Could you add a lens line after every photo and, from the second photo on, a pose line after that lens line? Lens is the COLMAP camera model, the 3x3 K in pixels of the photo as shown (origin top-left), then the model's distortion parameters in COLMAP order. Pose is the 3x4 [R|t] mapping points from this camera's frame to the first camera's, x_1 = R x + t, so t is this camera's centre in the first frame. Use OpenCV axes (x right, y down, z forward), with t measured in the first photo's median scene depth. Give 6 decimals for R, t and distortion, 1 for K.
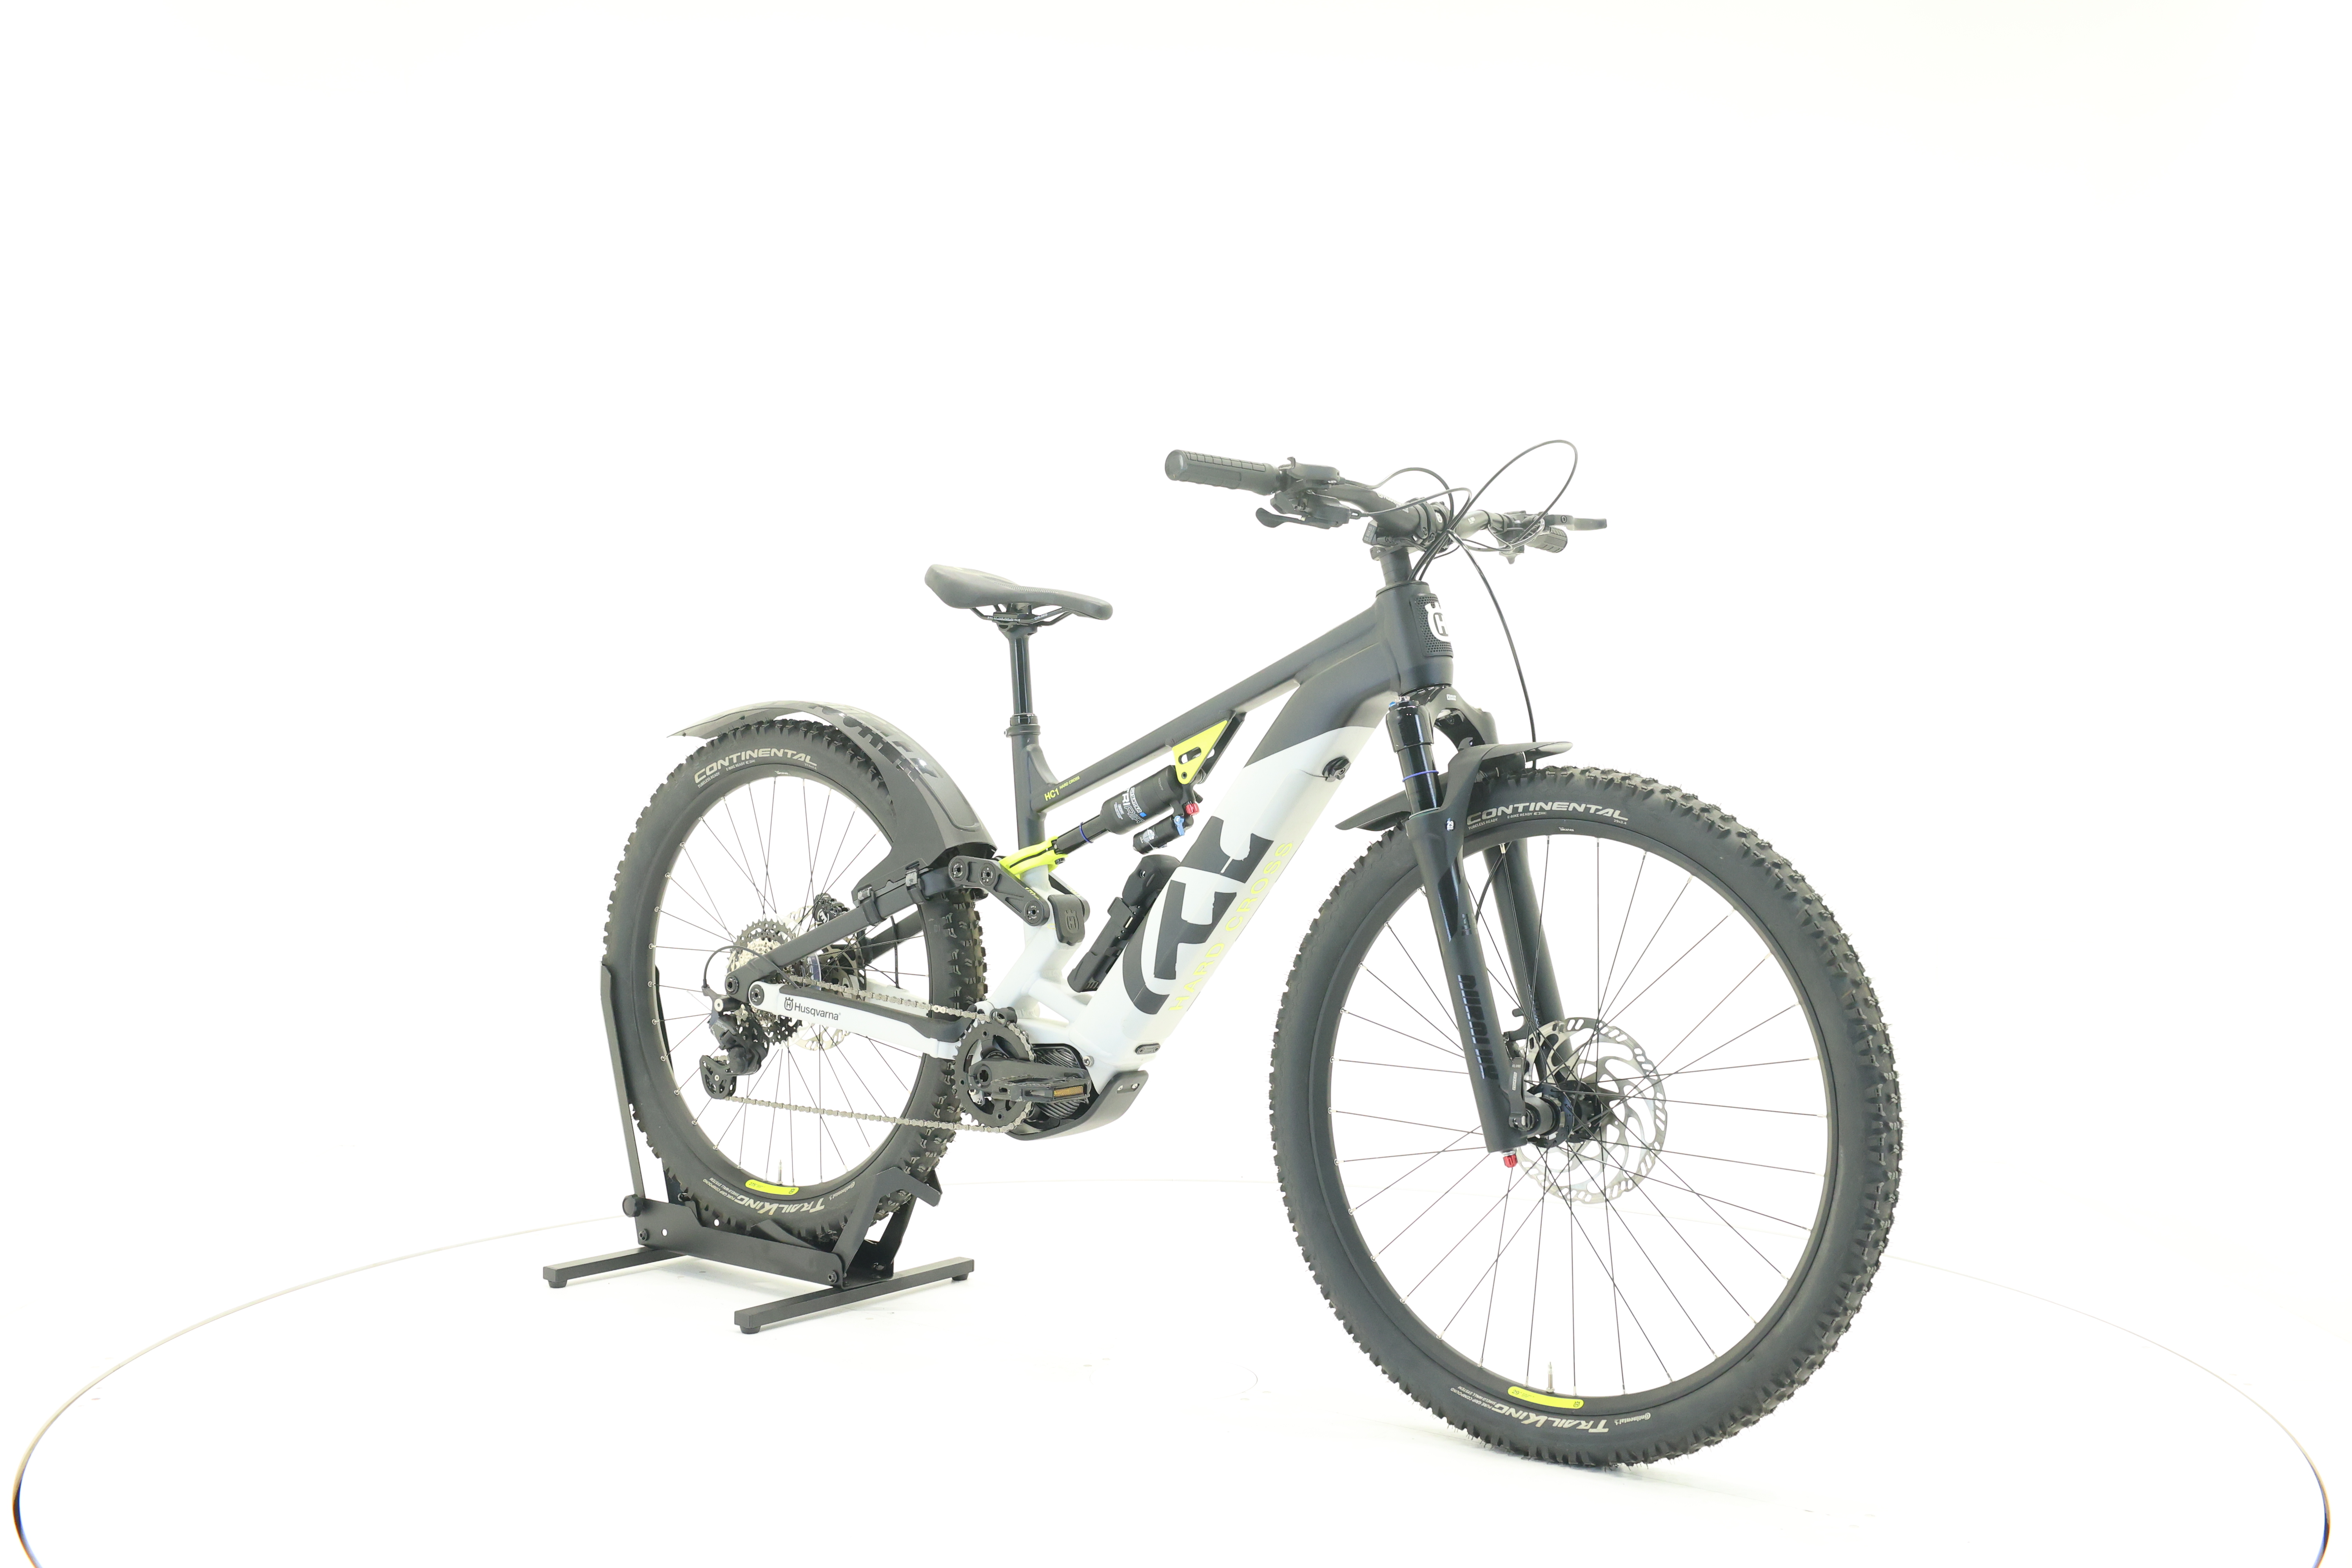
lens RADIAL K [[2503.6, 0, 1176.7], [0, 2503.6, 721.4], [0, 0, 1]] dist [-0.016044, 0.029272]
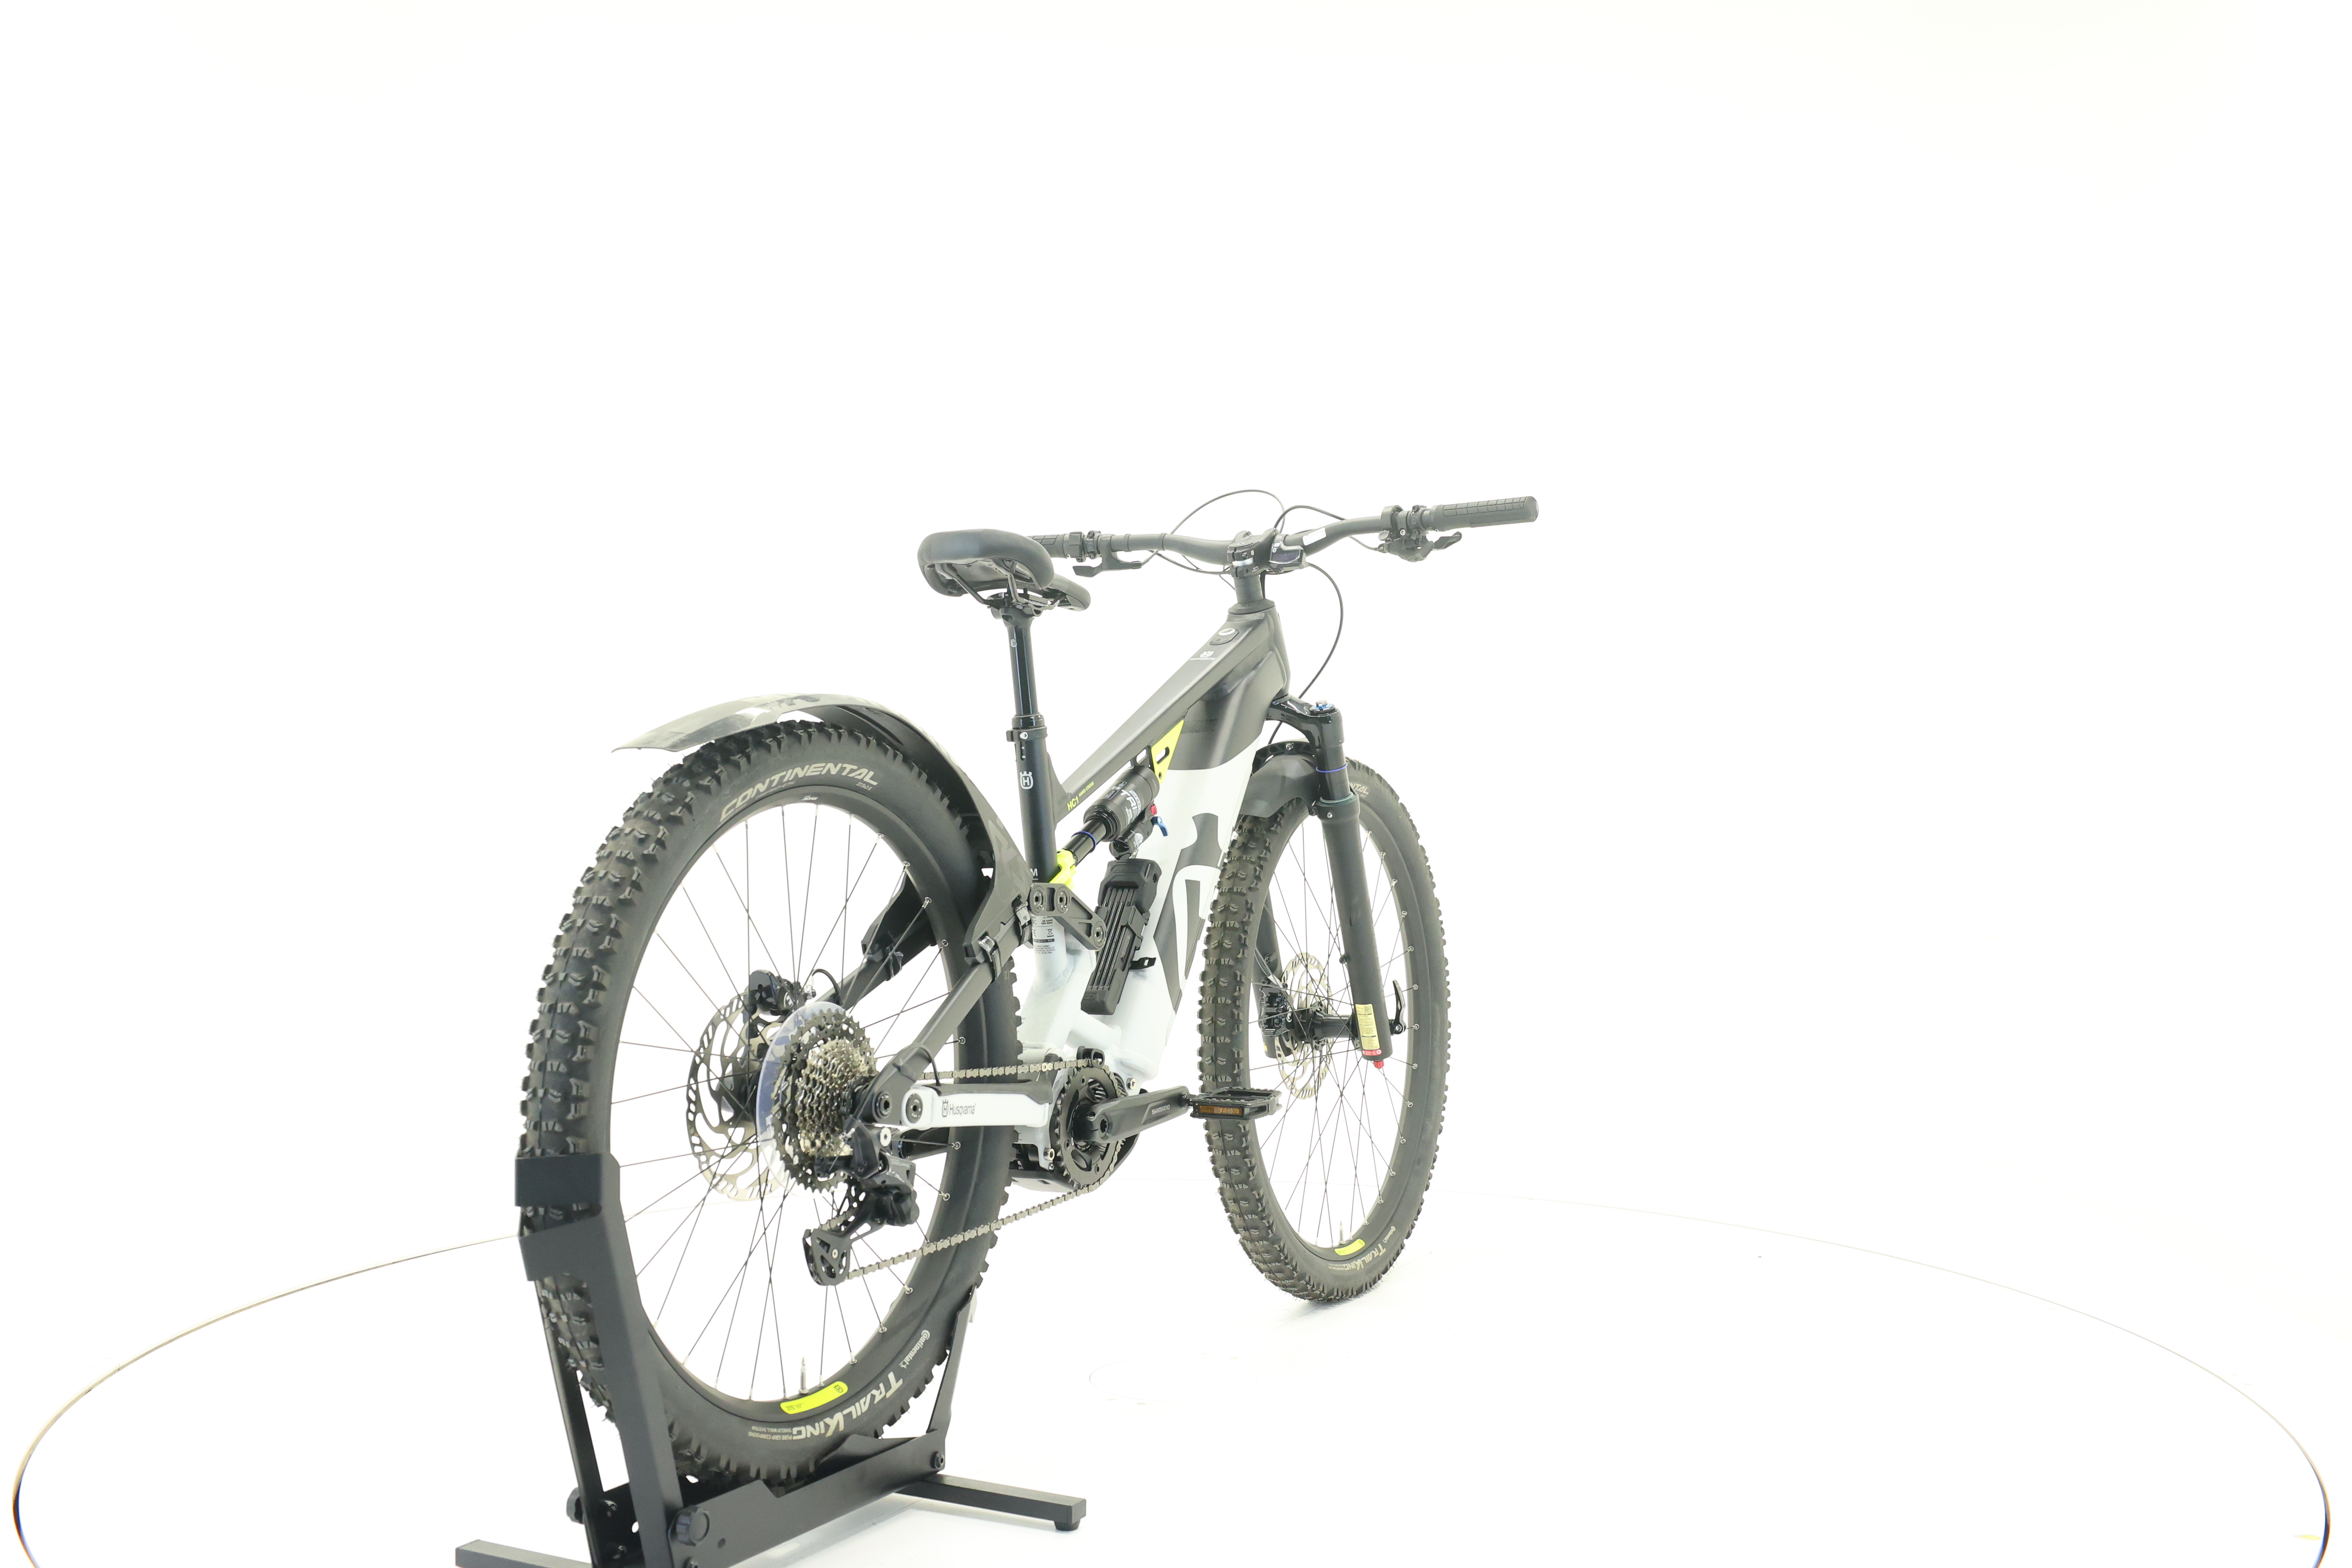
lens RADIAL K [[2503.6, 0, 1176.7], [0, 2503.6, 721.4], [0, 0, 1]] dist [-0.016044, 0.029272]
pose [[-0.169187, -0.008736, 0.985545, -0.991970], [-0.007430, 0.999944, 0.007588, -0.007661], [-0.985556, -0.006039, -0.169242, 1.177966]]
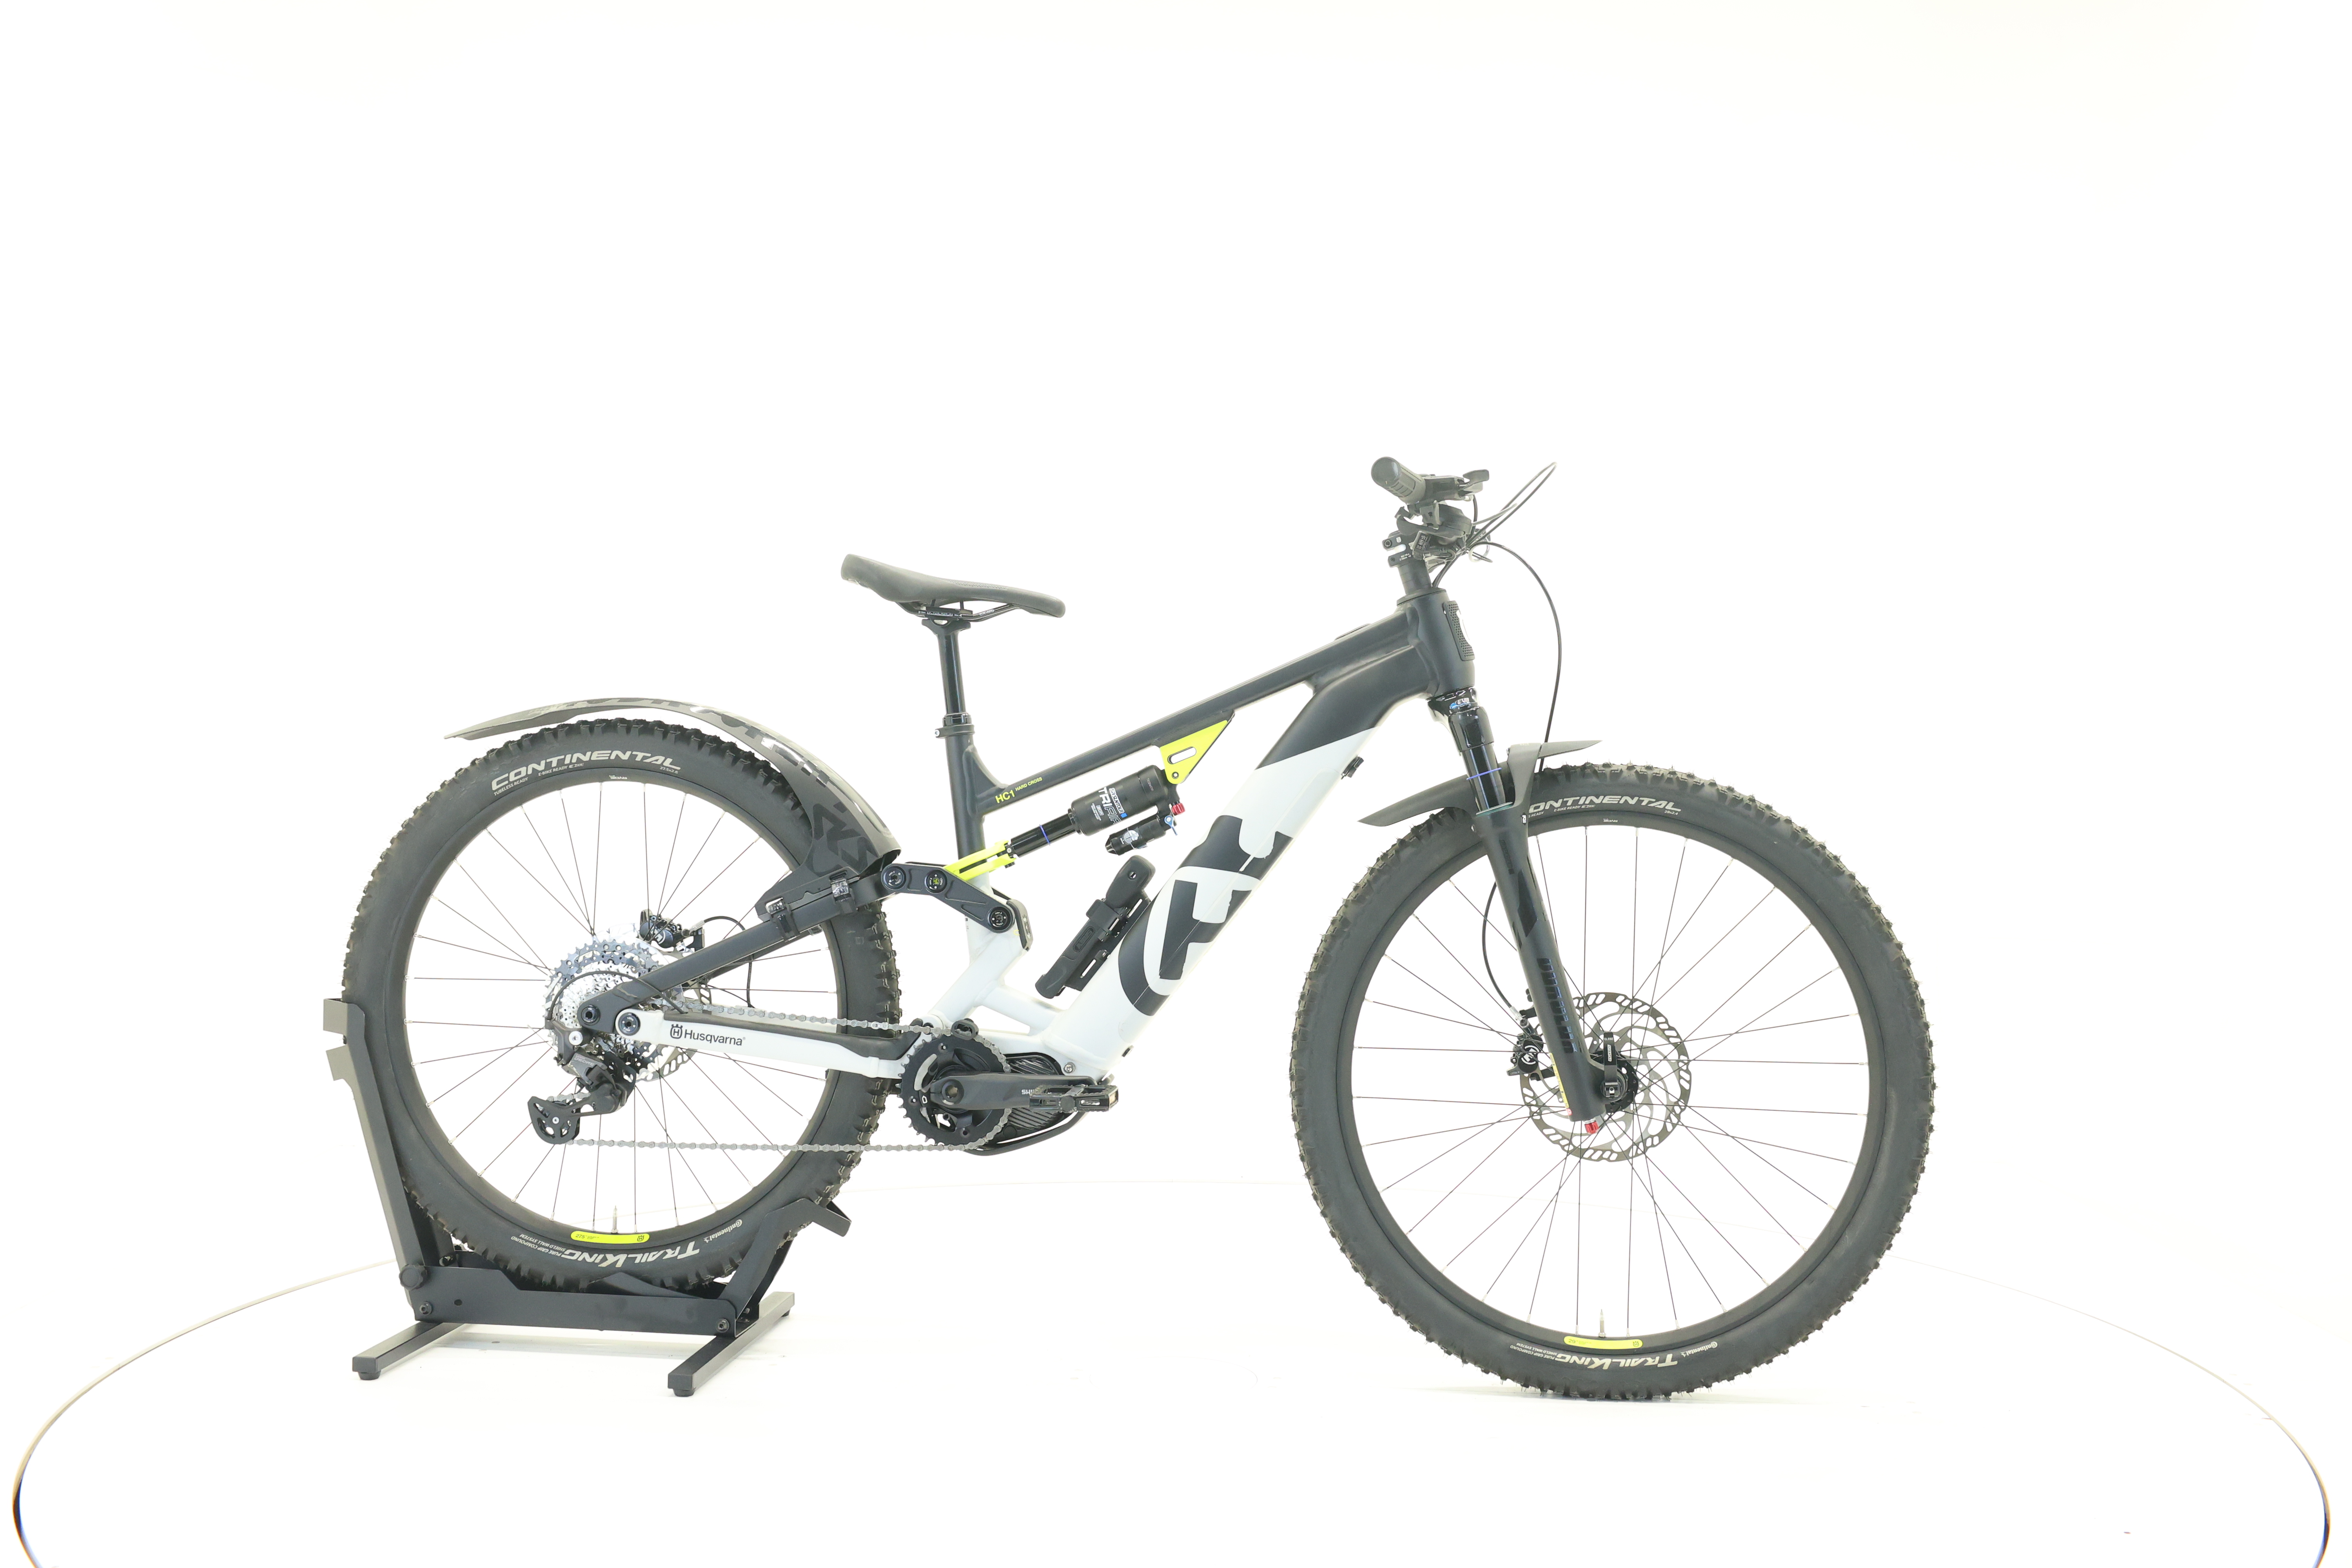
lens RADIAL K [[2503.6, 0, 1176.7], [0, 2503.6, 721.4], [0, 0, 1]] dist [-0.016044, 0.029272]
pose [[0.865174, -0.001509, 0.501470, -0.505176], [-0.000735, 0.999991, 0.004276, -0.004329], [-0.501472, -0.004068, 0.865165, 0.135674]]
